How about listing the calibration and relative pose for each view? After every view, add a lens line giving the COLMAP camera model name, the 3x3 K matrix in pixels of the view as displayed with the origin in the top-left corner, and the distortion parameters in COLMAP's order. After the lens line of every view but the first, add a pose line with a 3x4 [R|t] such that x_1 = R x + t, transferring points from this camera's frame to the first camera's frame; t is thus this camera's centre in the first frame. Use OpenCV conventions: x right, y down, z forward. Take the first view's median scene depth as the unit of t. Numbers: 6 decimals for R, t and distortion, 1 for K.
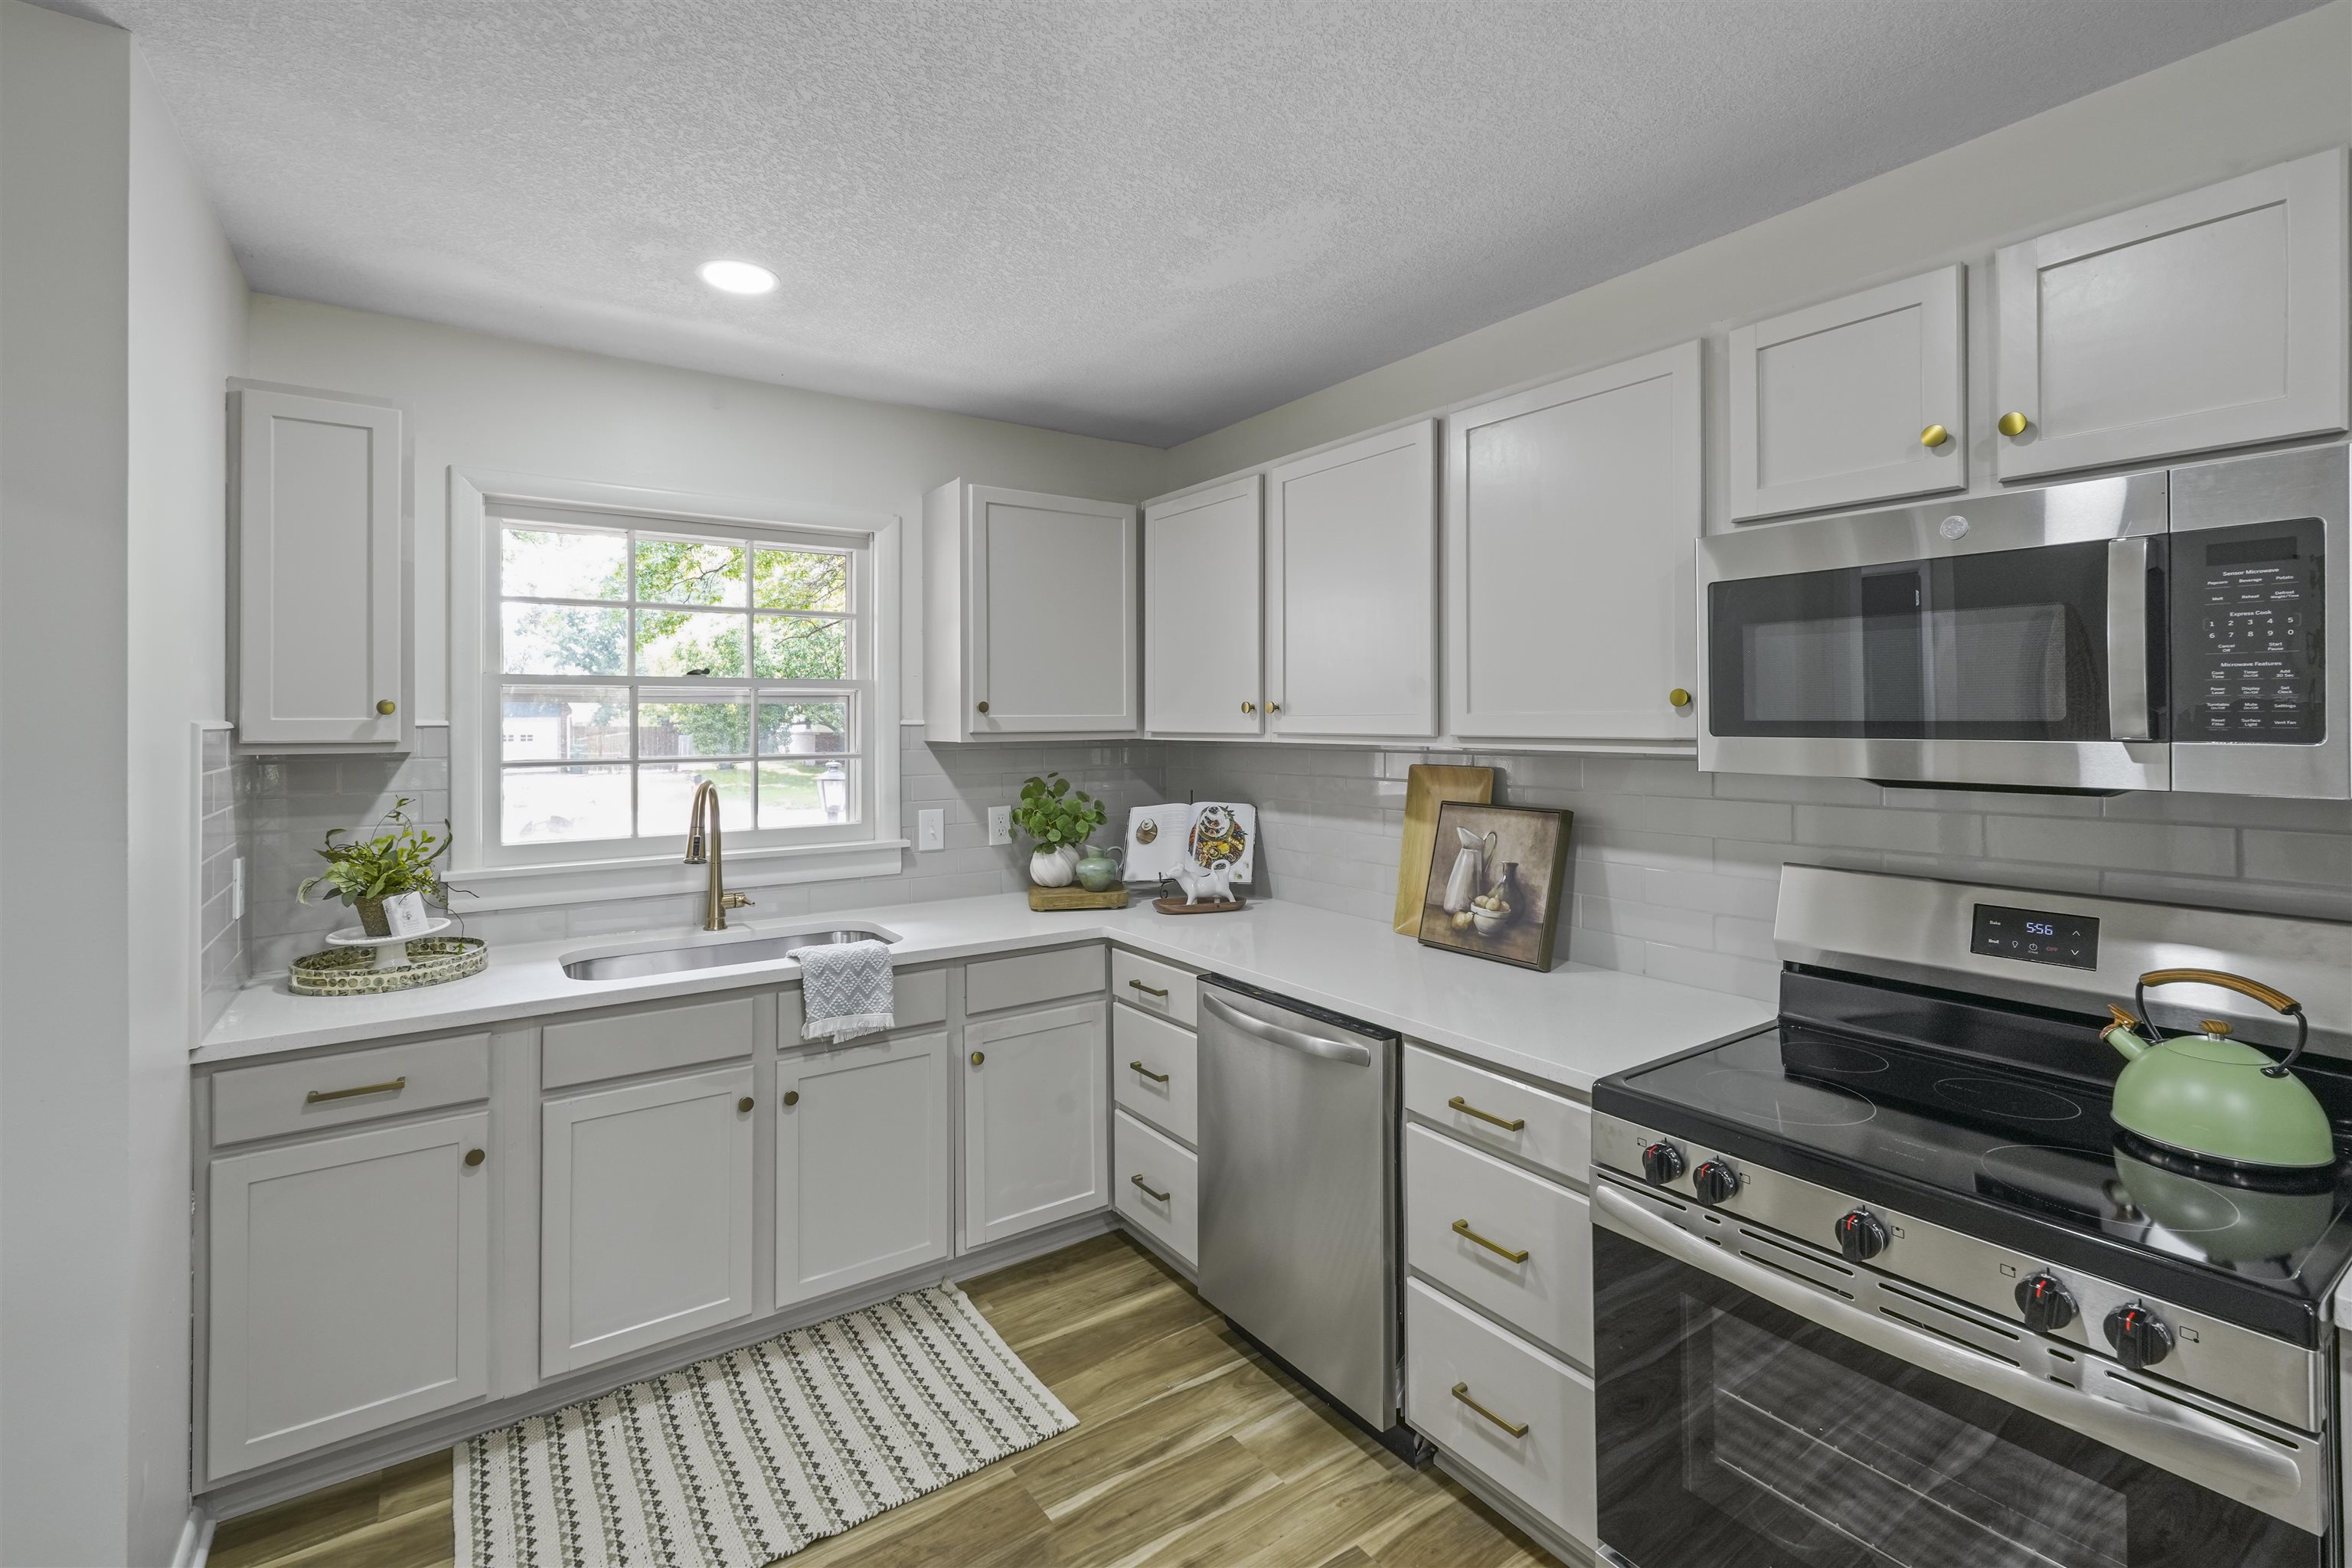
lens RADIAL K [[1050.4, 0, 1145.2], [0, 1050.4, 712.7], [0, 0, 1]] dist [0.001772, -0.000036]
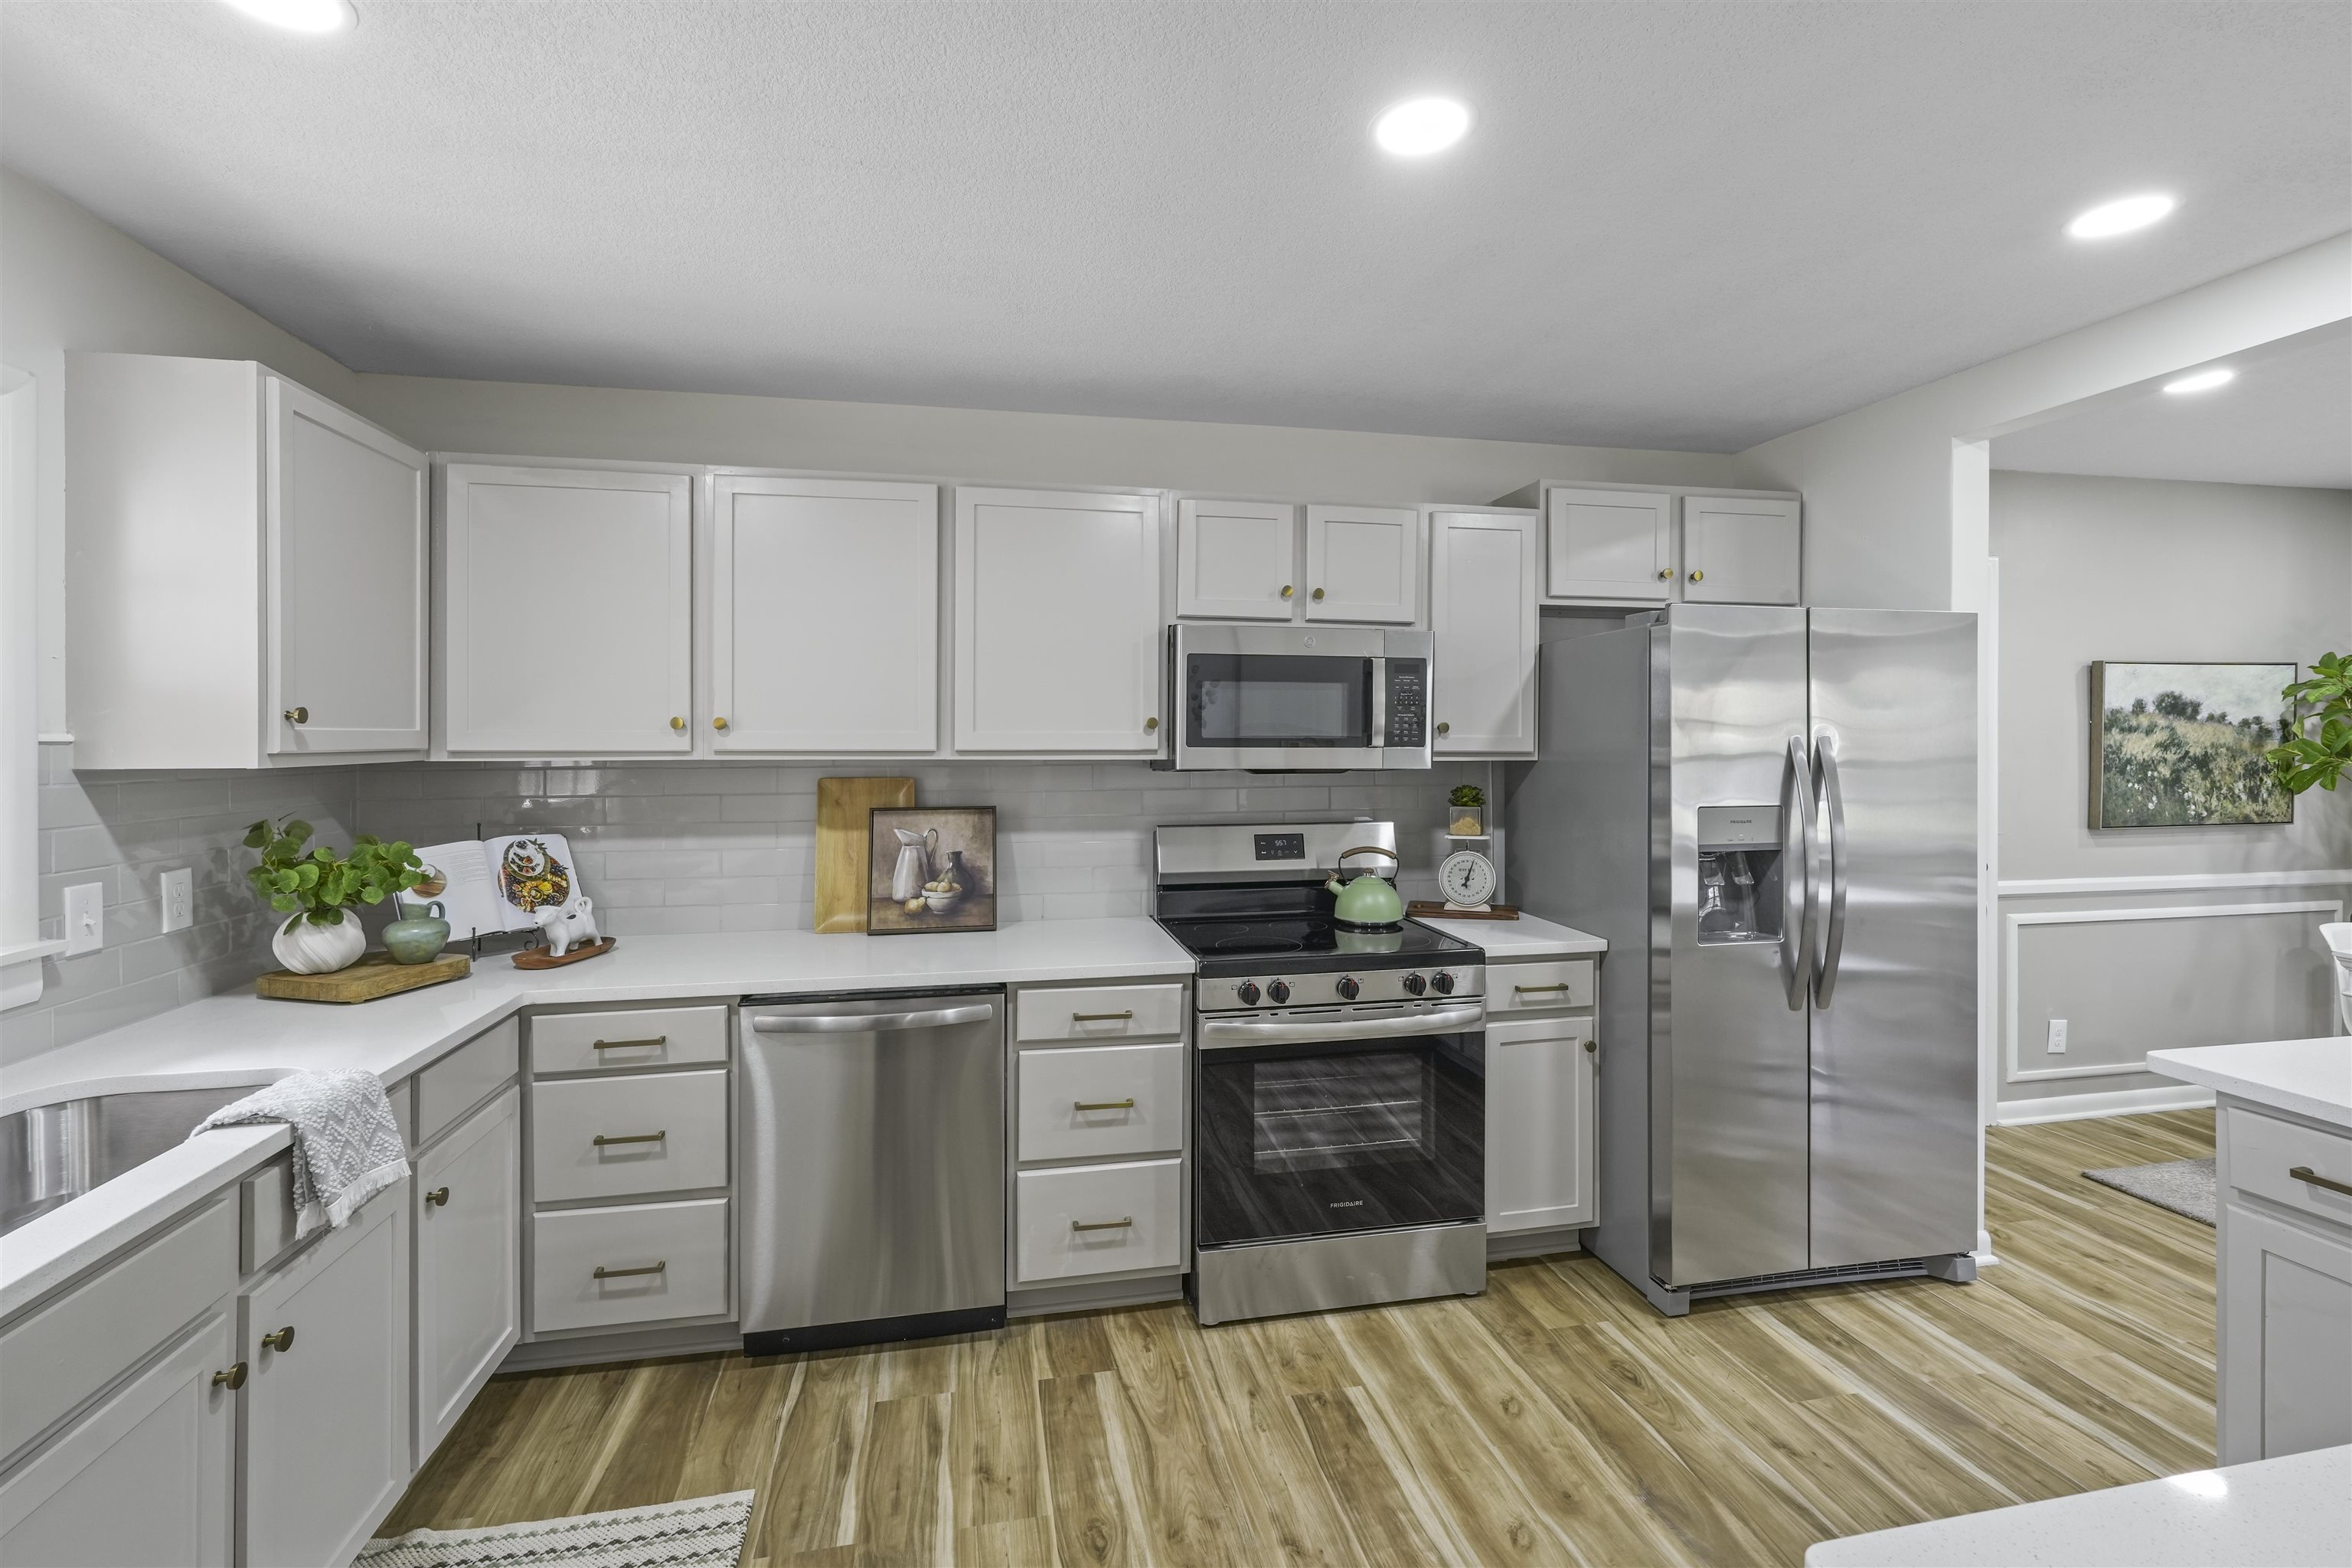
lens RADIAL K [[1051.0, 0, 1190.0], [0, 1051.0, 741.1], [0, 0, 1]] dist [-0.000853, -0.000187]
pose [[0.383651, 0.000568, 0.923478, -0.683064], [-0.007293, 0.999970, 0.002415, 0.006106], [-0.923449, -0.007661, 0.383644, 0.257764]]
